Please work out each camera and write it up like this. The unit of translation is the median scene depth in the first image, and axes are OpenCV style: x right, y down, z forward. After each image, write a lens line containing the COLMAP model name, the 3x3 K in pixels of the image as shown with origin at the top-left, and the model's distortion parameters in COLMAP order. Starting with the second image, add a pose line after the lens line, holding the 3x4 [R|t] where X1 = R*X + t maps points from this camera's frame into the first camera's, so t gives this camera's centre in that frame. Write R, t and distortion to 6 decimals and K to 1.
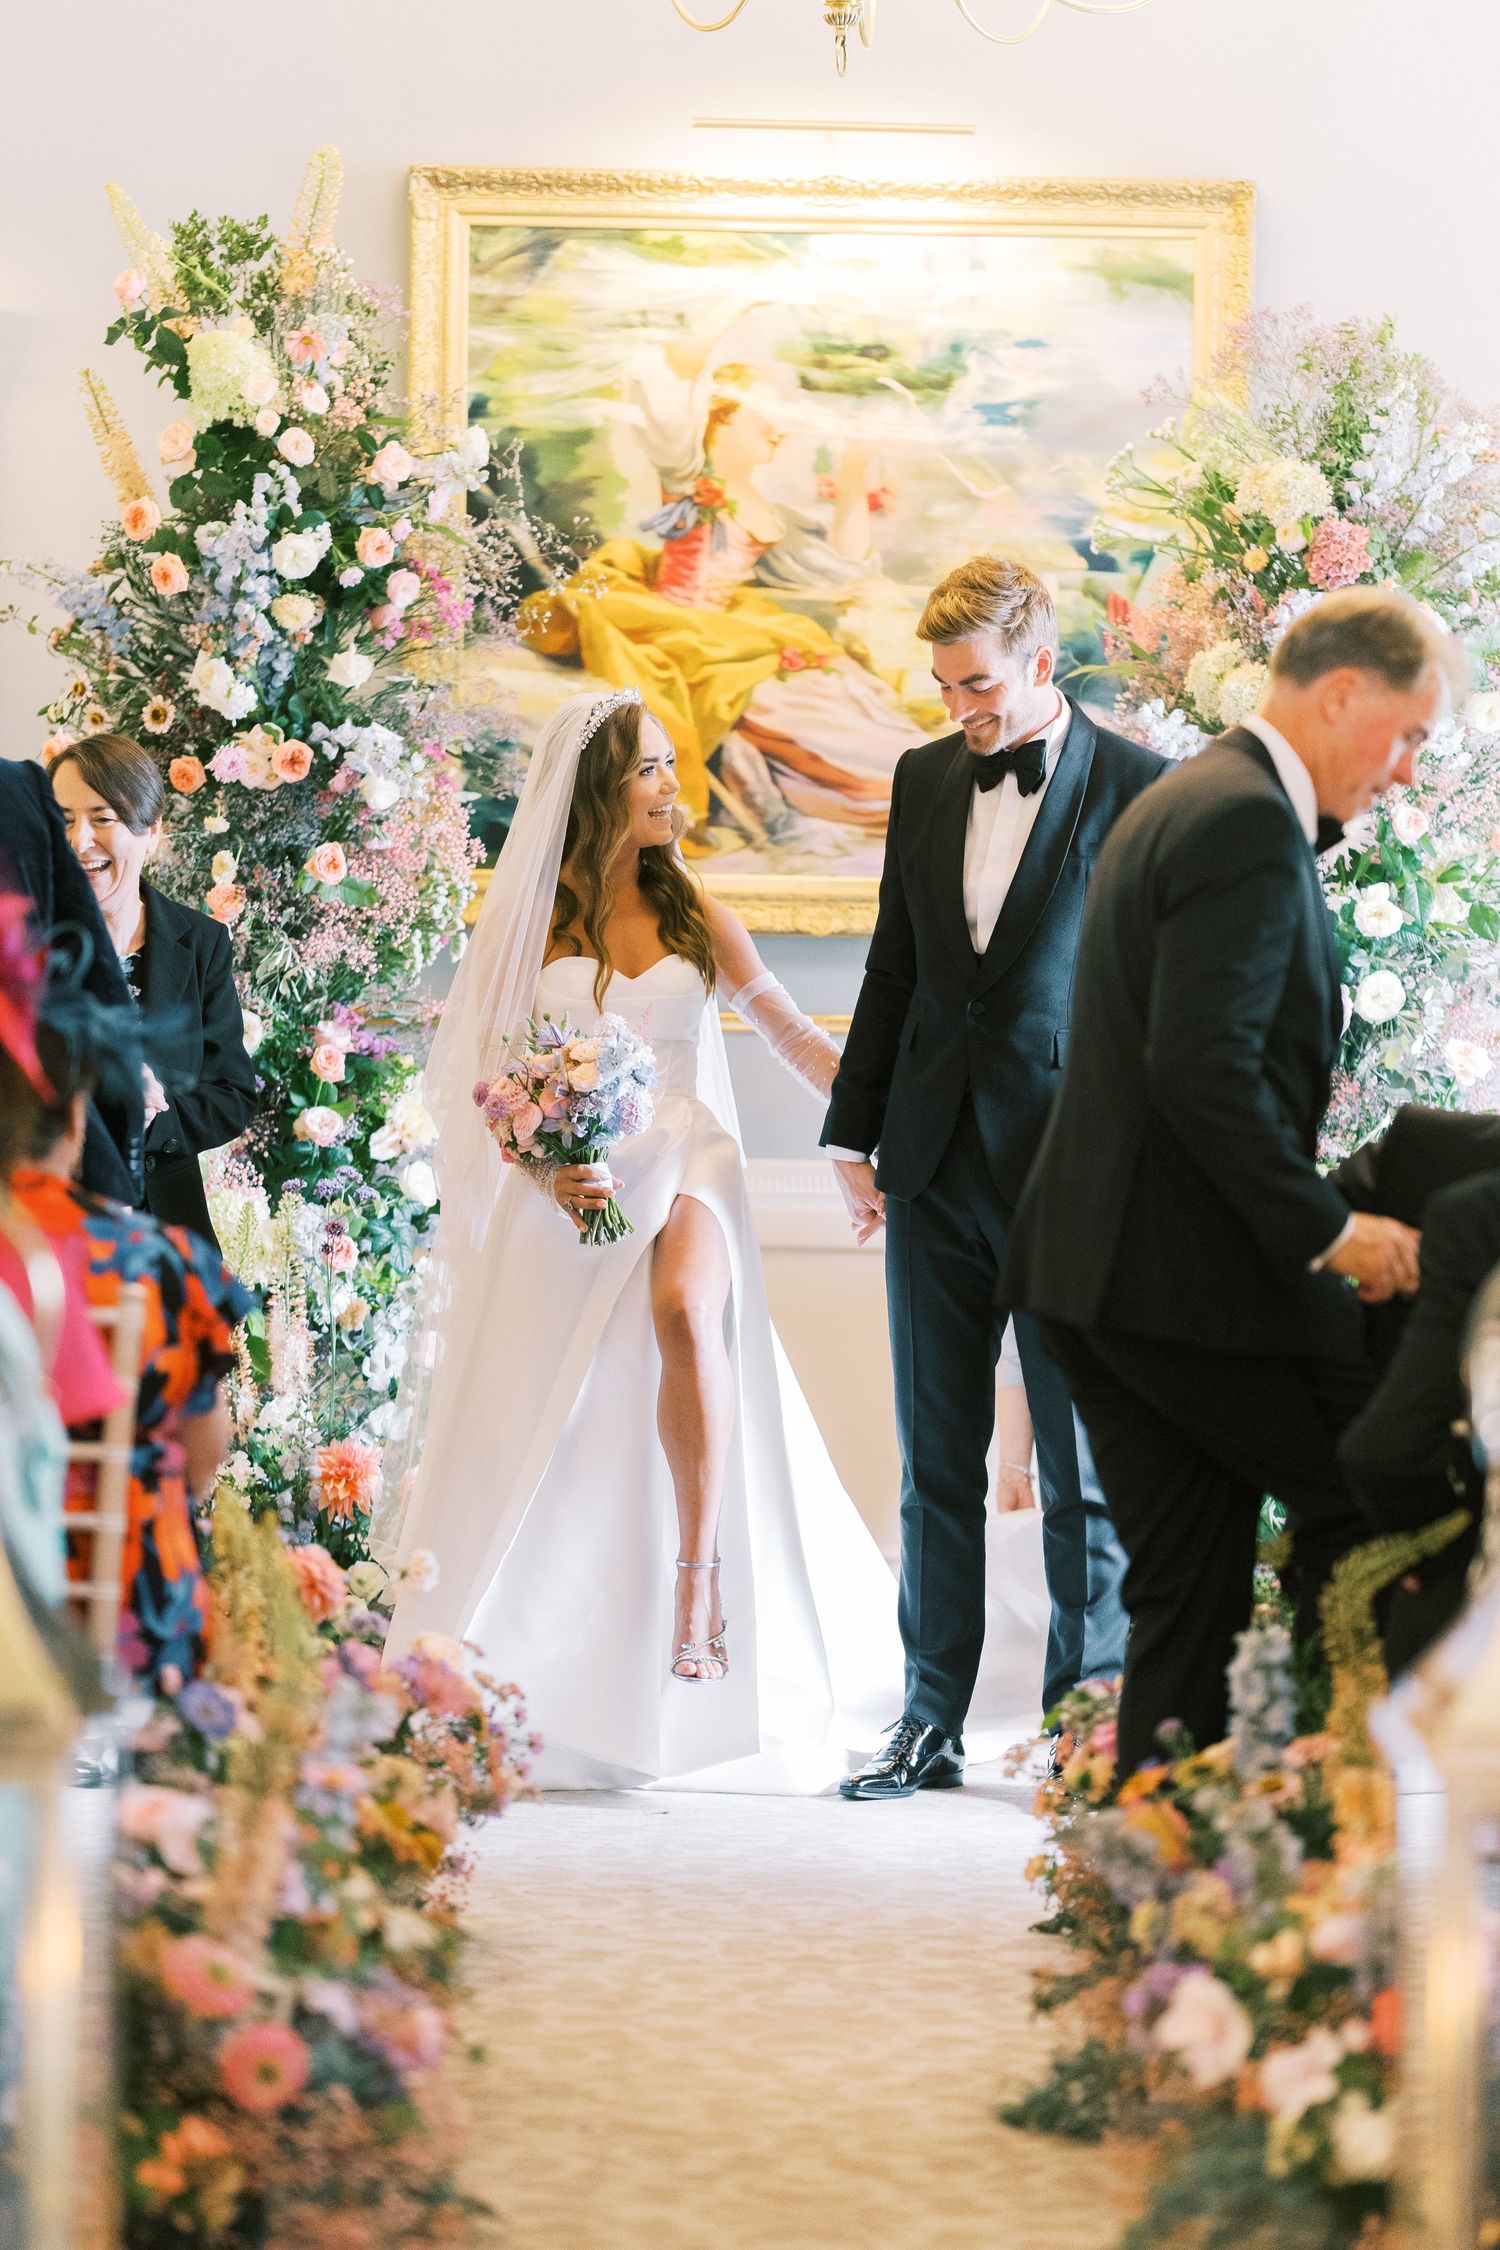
lens RADIAL K [[6180.4, 0, 750.0], [0, 6180.4, 1125.0], [0, 0, 1]] dist [-0.020020, 0.242546]
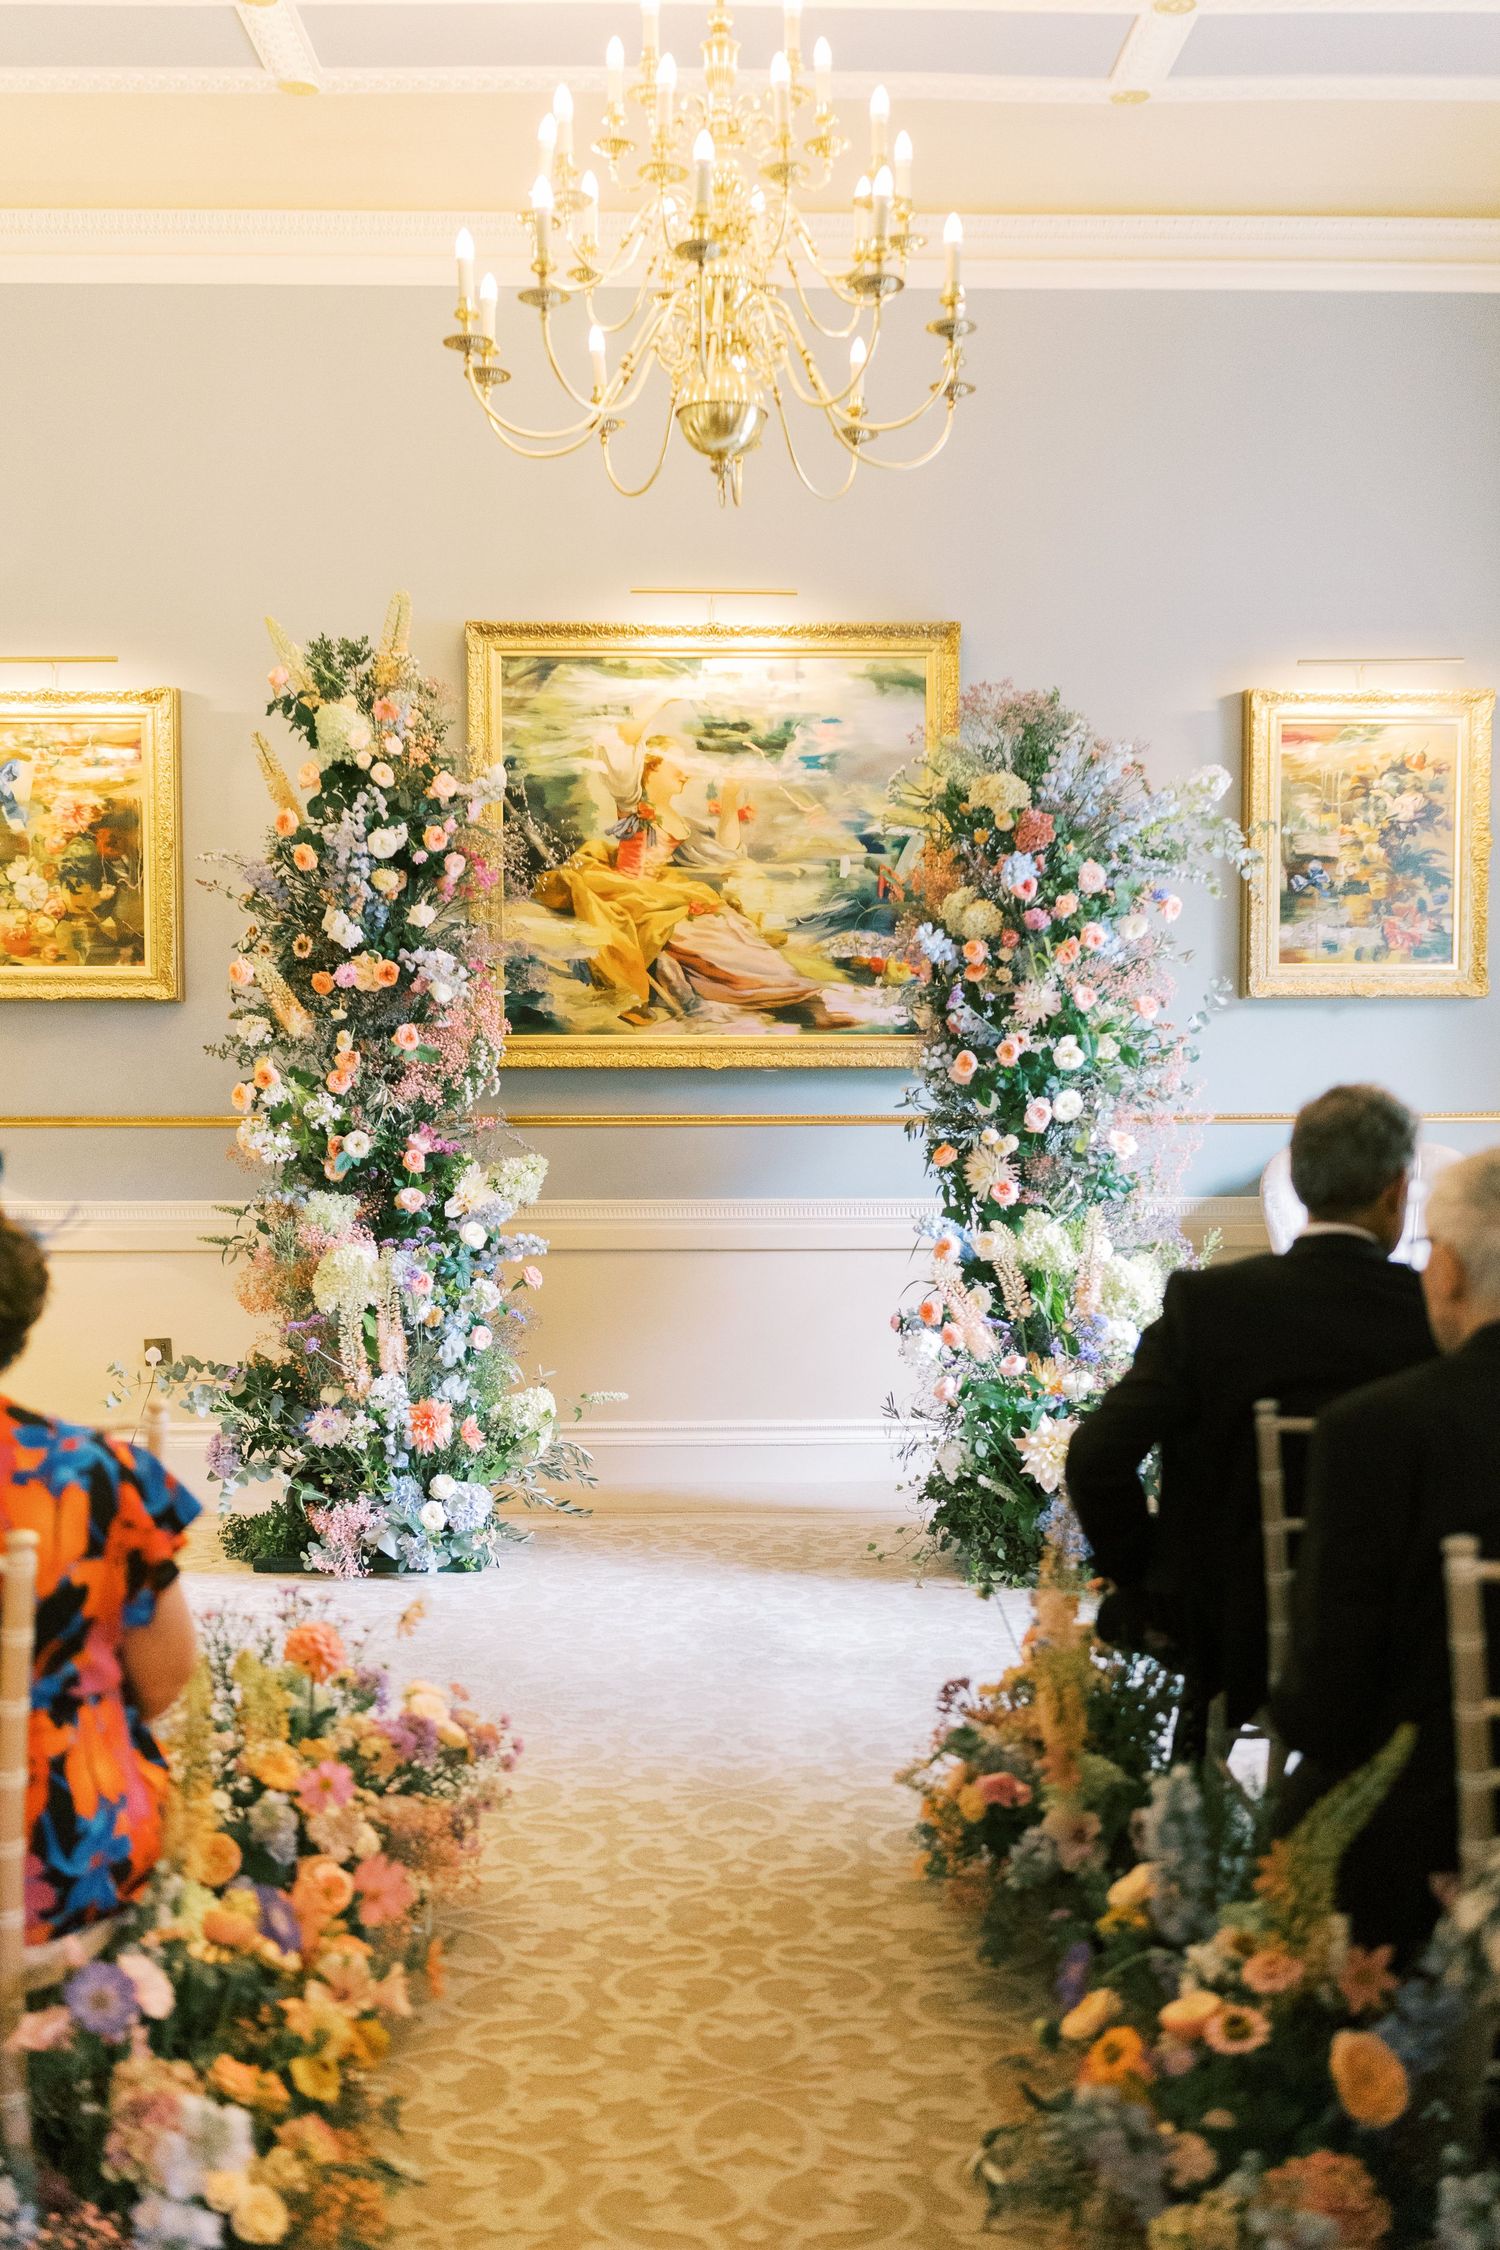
lens RADIAL K [[2175.9, 0, 708.0], [0, 2175.9, 1164.4], [0, 0, 1]] dist [0.001780, -0.010569]
pose [[0.999683, -0.021990, 0.012299, 0.001163], [0.021627, 0.999348, 0.028897, -0.023701], [-0.012926, -0.028622, 0.999507, 0.430522]]
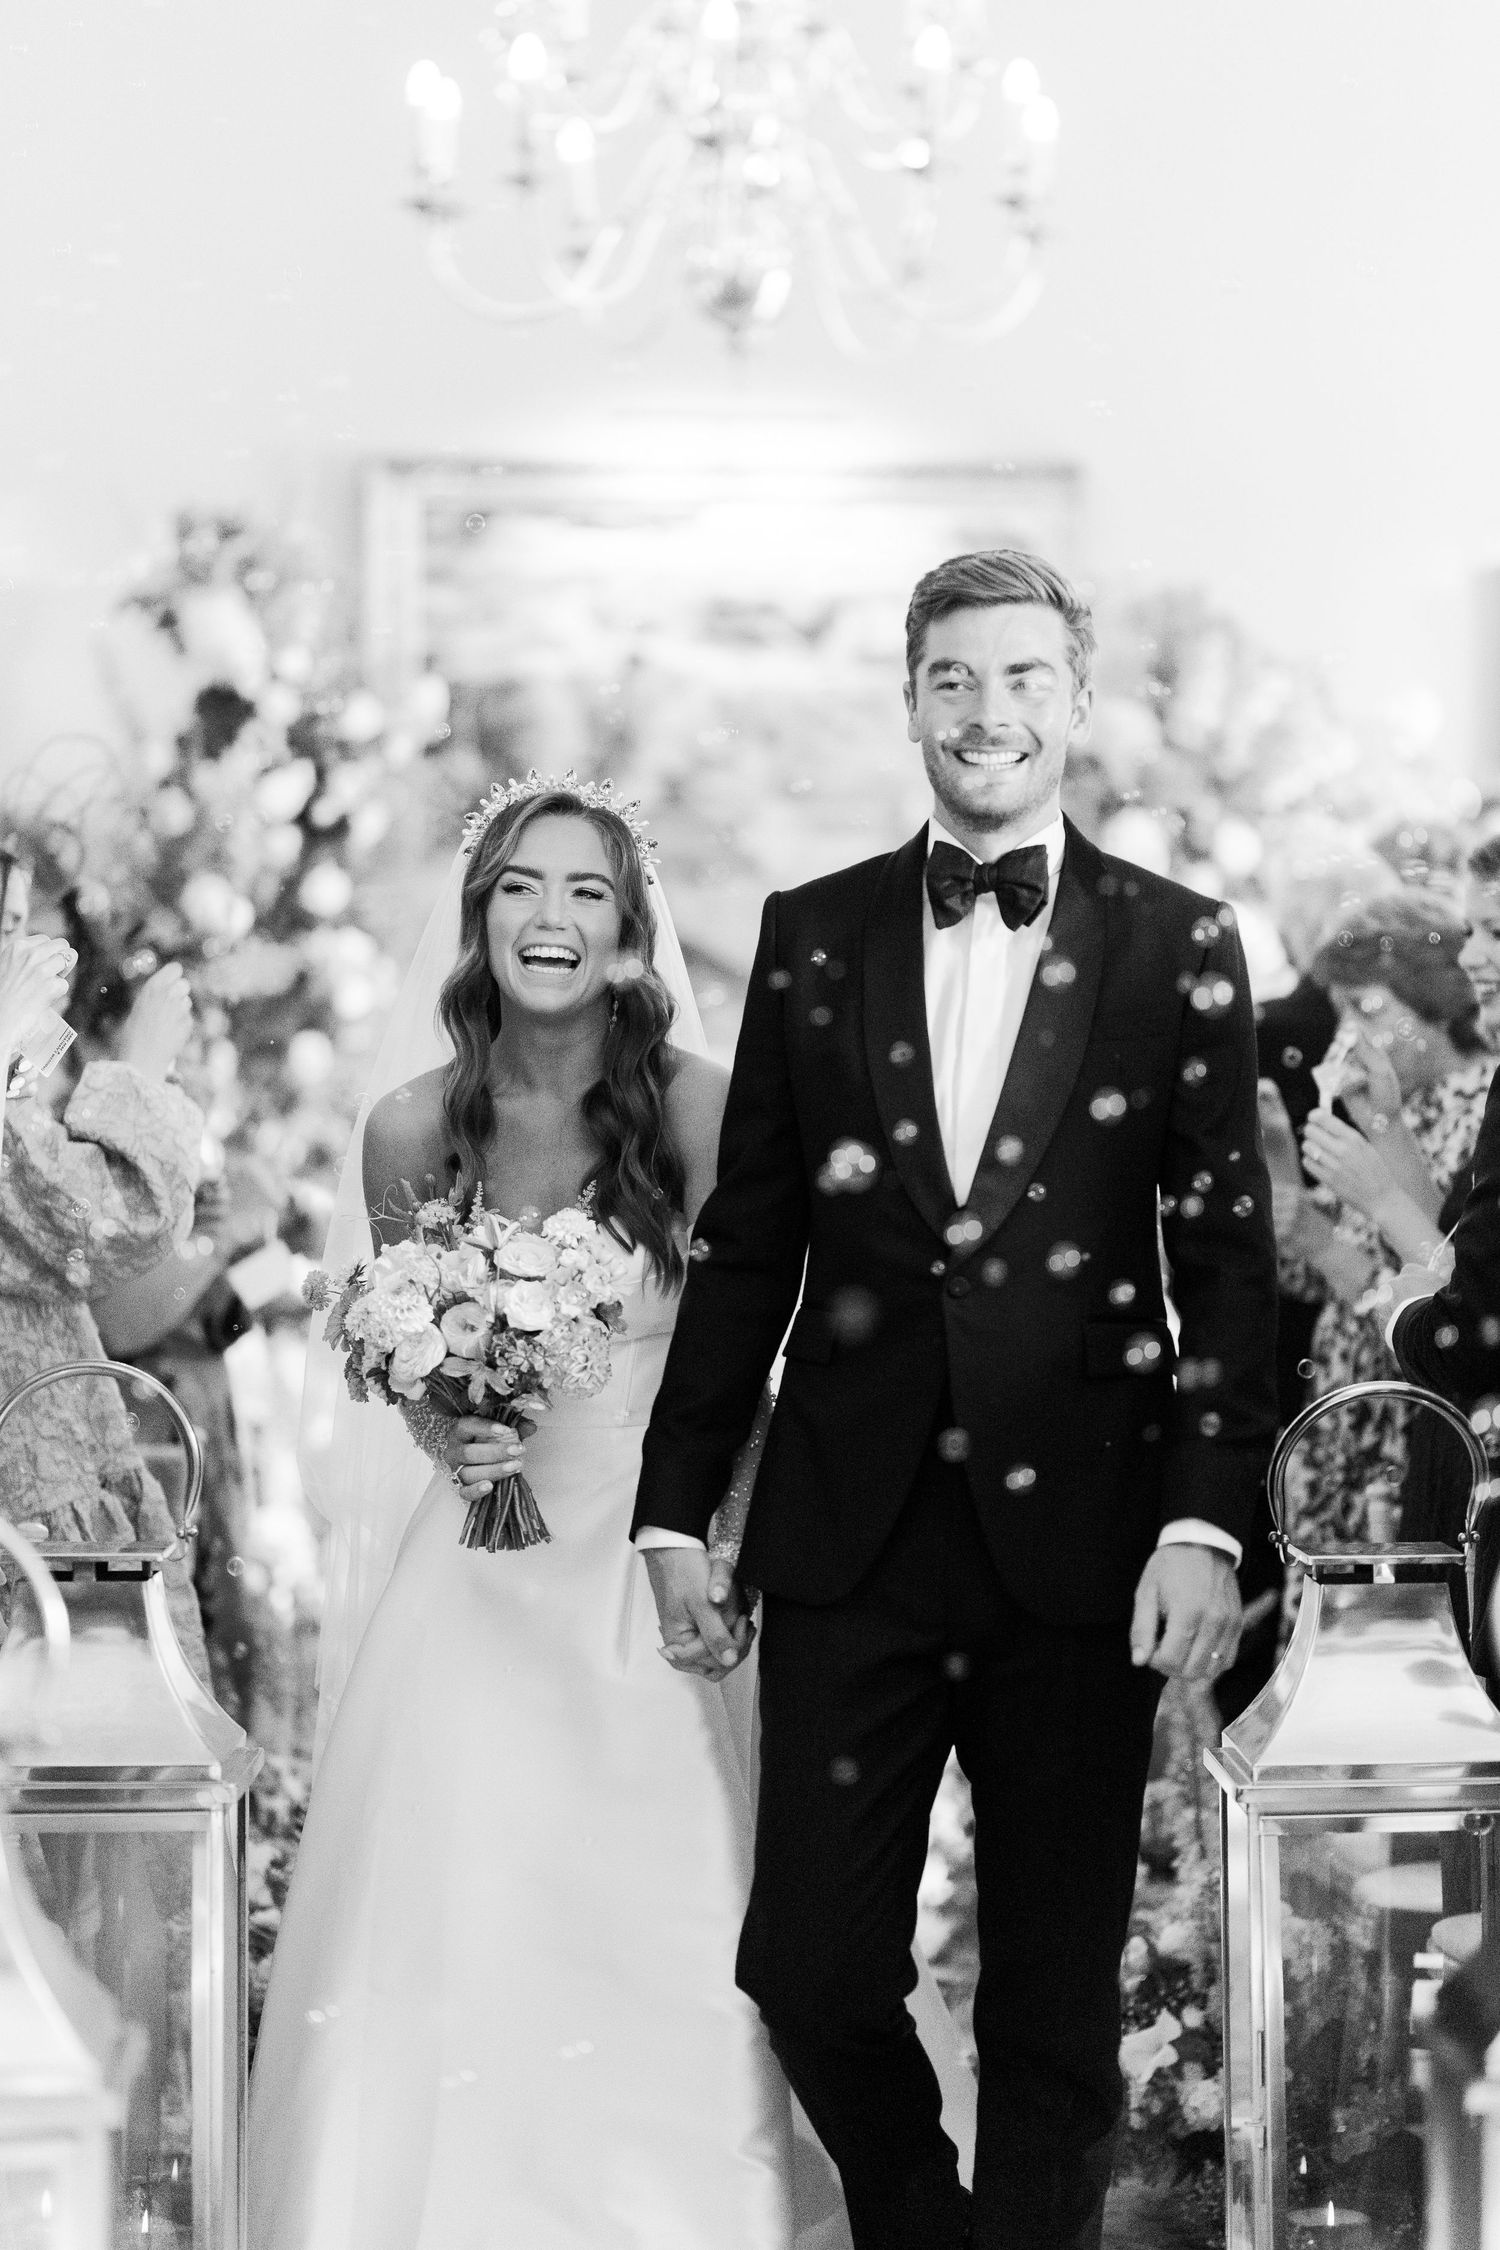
lens RADIAL K [[5795.9, 0, 749.9], [0, 5795.9, 1030.5], [0, 0, 1]] dist [0.004180, 0.367749]
pose [[0.999670, -0.012114, 0.022631, -0.009126], [0.012901, 0.999306, -0.034952, -0.007564], [-0.022192, 0.035232, 0.999133, -0.102704]]
